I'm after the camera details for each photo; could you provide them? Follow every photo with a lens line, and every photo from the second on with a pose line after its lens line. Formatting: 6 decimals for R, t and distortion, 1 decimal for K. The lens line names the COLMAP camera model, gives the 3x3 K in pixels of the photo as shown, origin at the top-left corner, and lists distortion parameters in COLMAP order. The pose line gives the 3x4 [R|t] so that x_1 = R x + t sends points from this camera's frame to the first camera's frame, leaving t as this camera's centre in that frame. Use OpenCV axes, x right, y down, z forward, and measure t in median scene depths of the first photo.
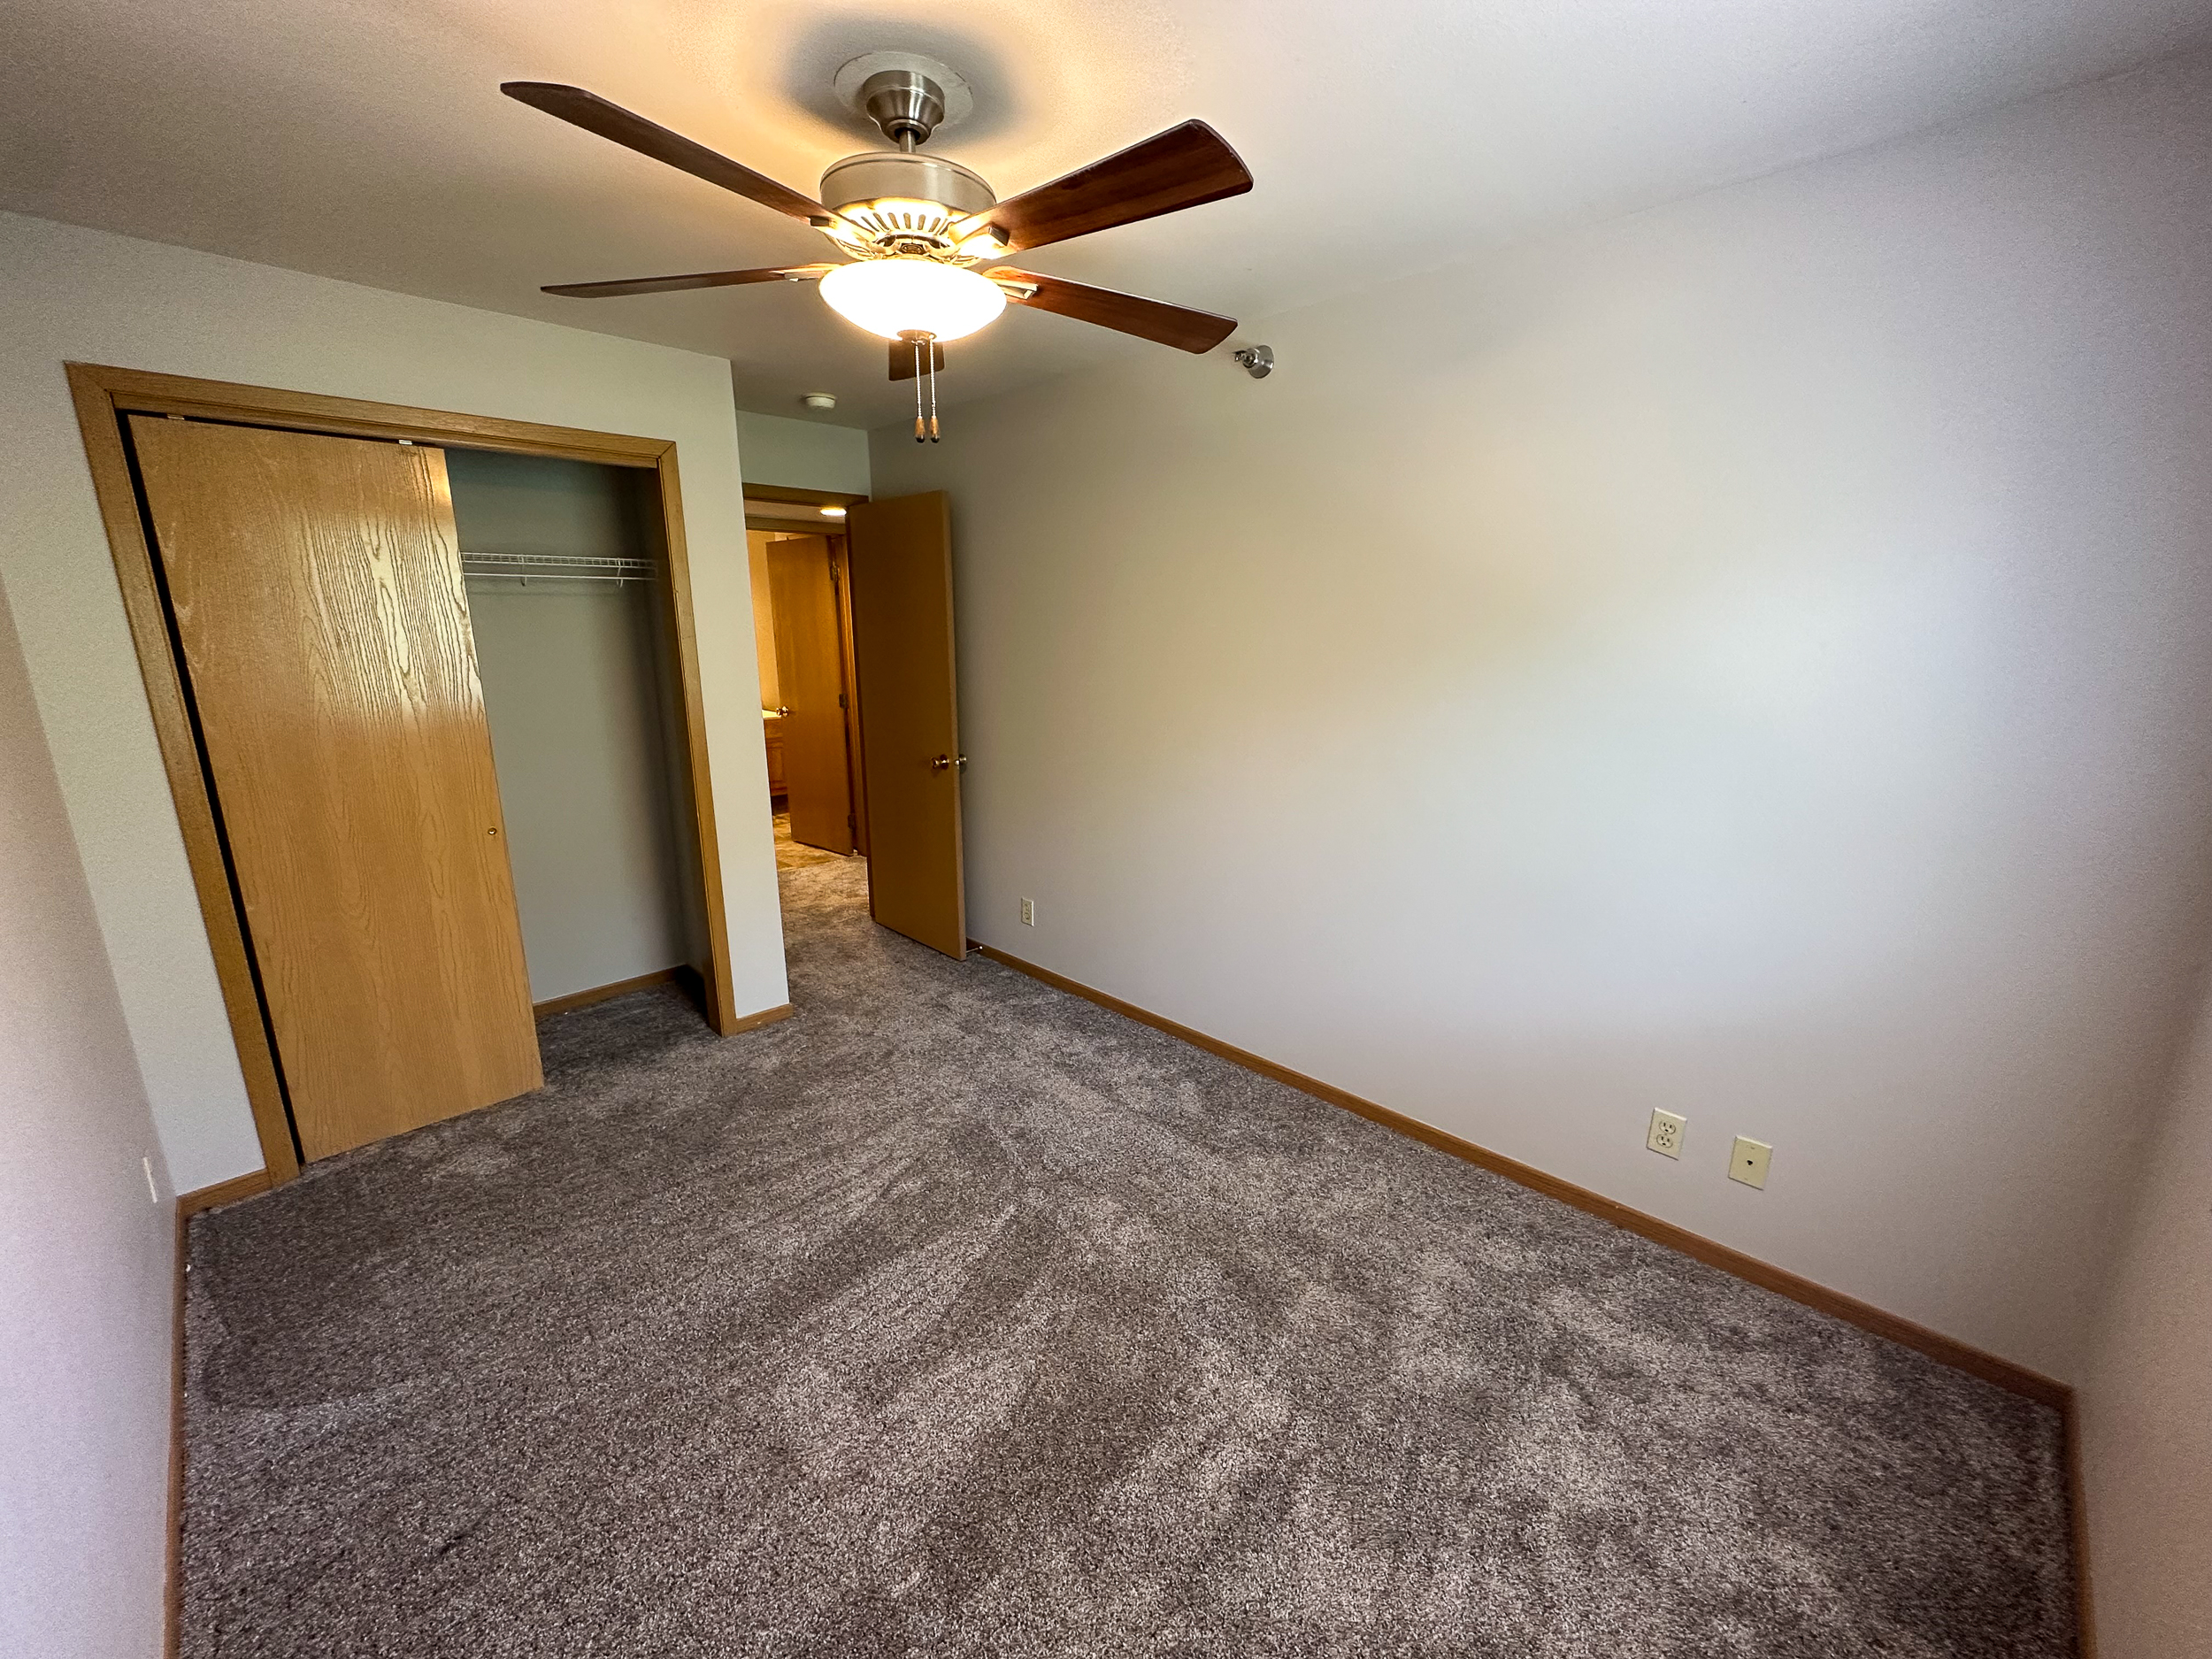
lens RADIAL K [[885.5, 0, 1091.5], [0, 885.5, 823.4], [0, 0, 1]] dist [-0.000470, -0.000012]
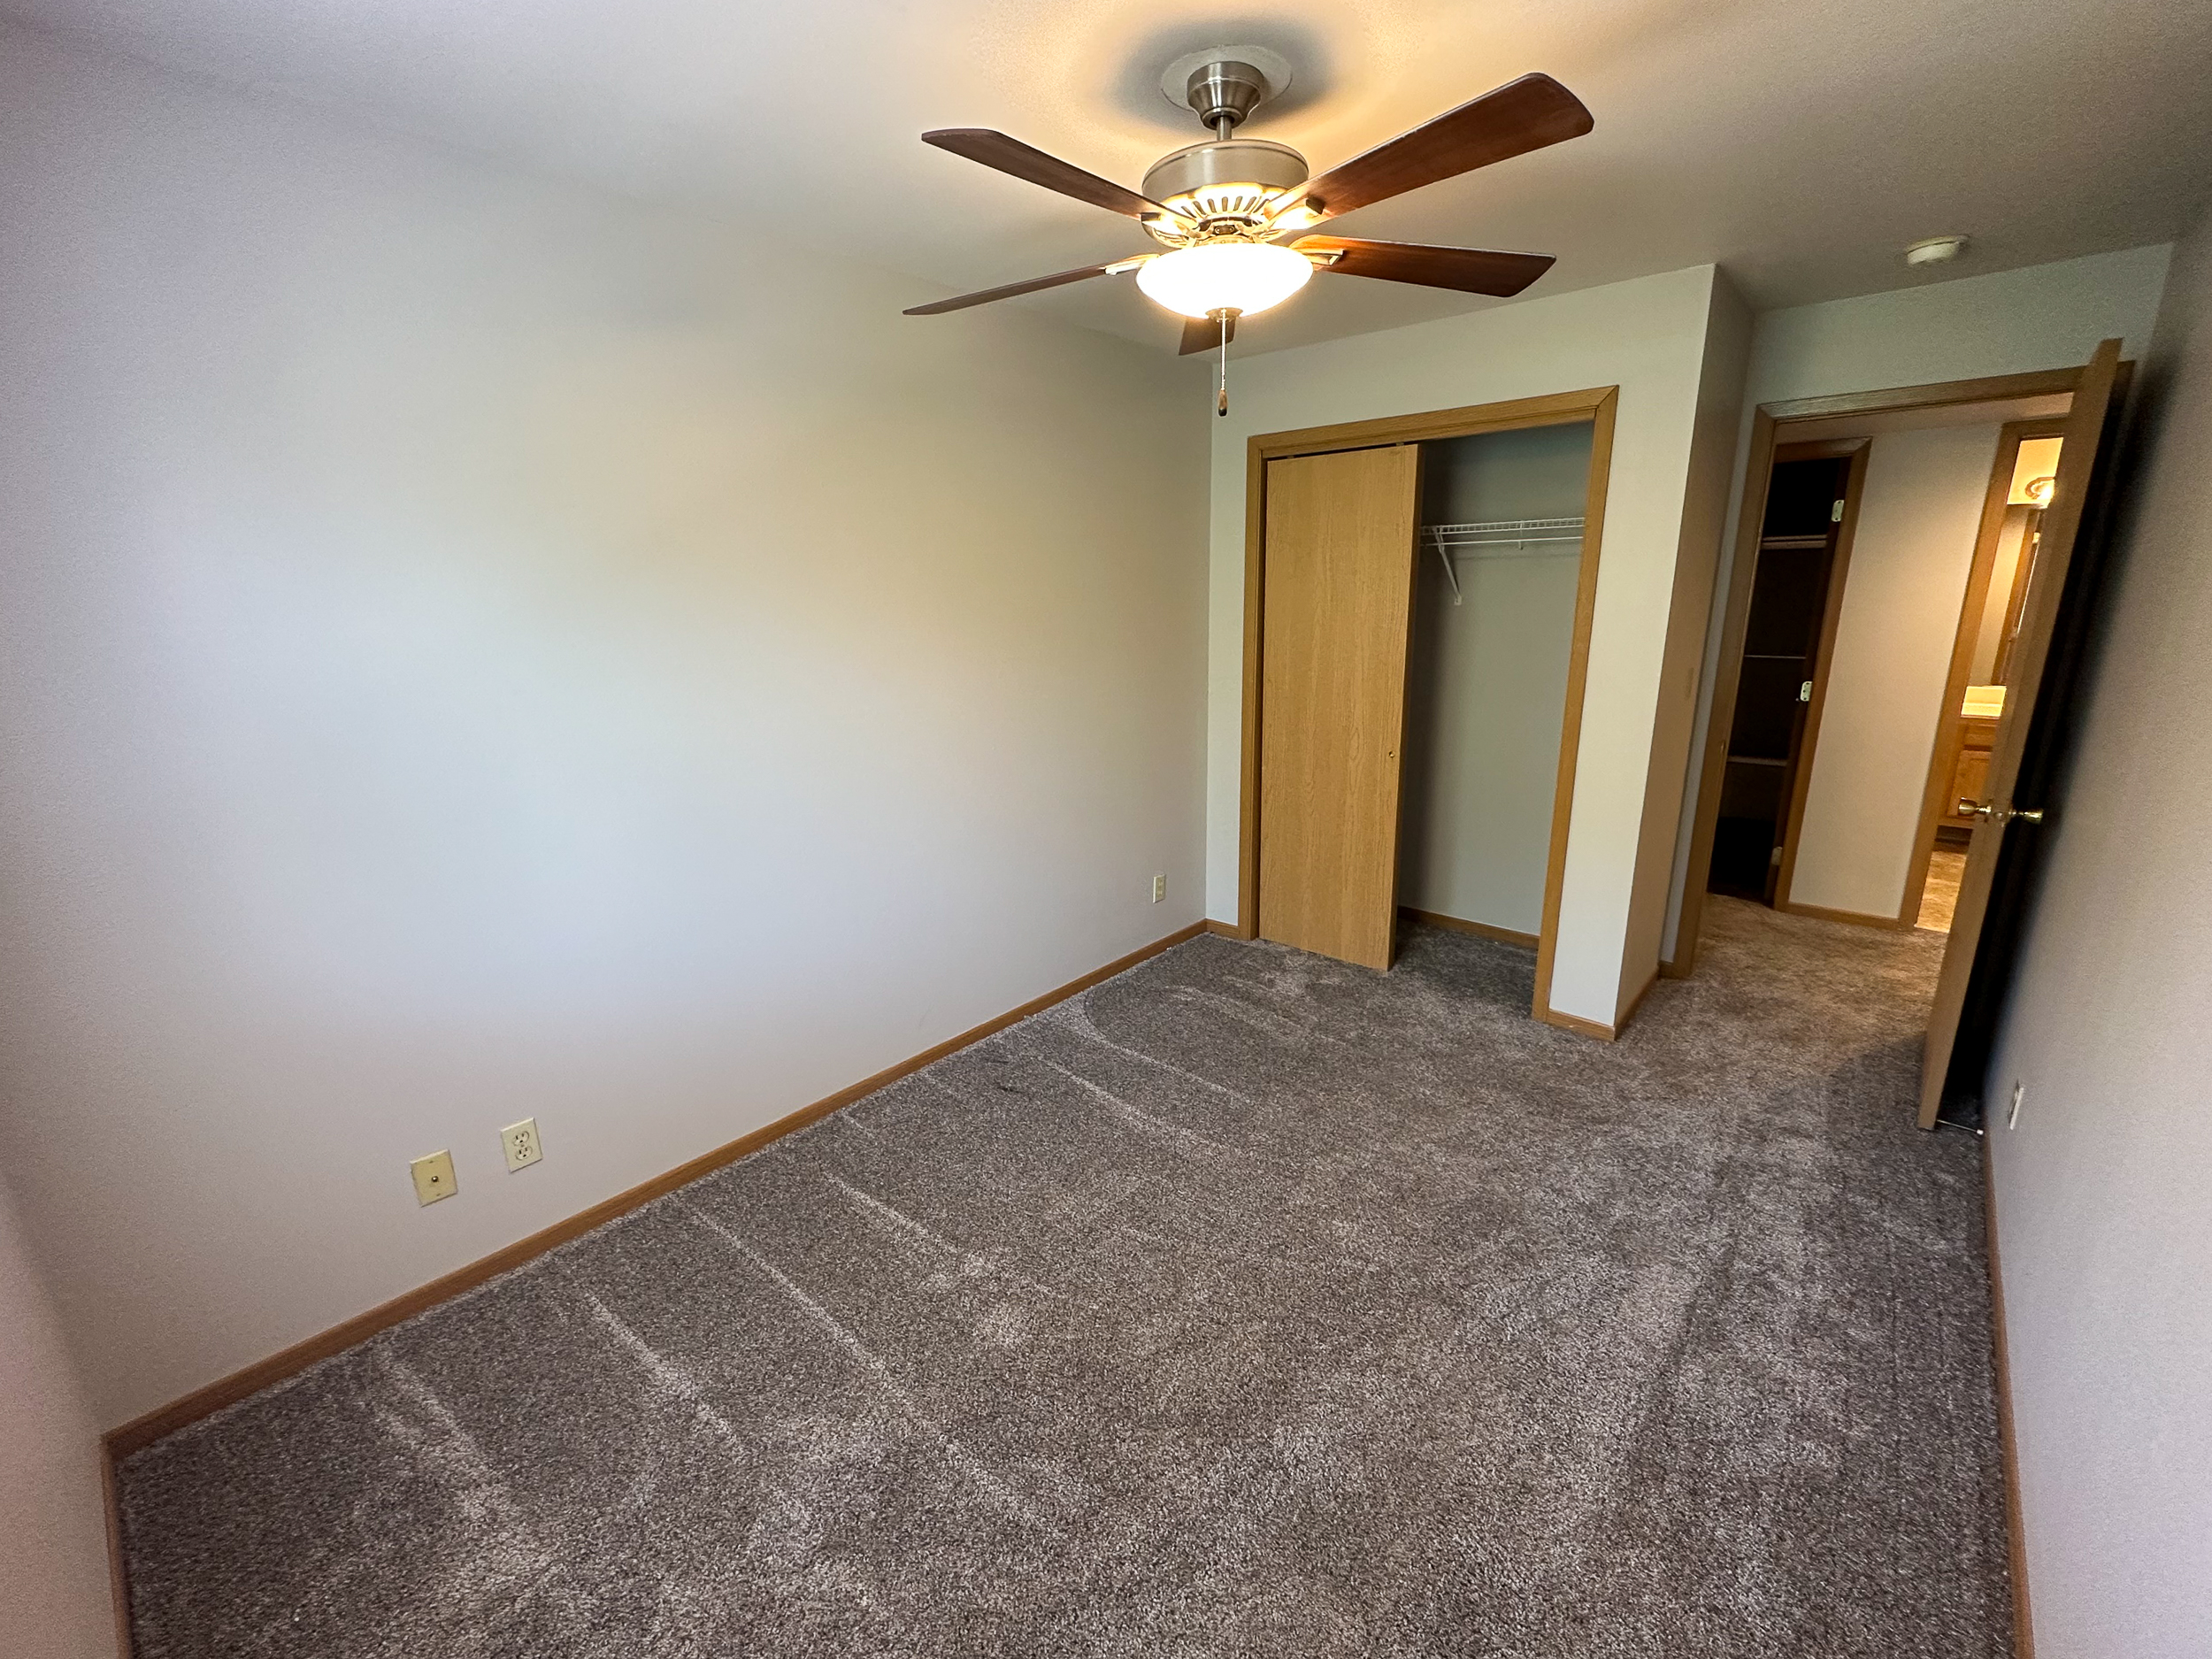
lens RADIAL K [[885.5, 0, 1091.5], [0, 885.5, 823.4], [0, 0, 1]] dist [-0.000470, -0.000012]
pose [[0.077979, 0.253652, -0.964147, 0.493354], [-0.210763, 0.949428, 0.232733, -0.097403], [0.974422, 0.185058, 0.127496, 0.435180]]
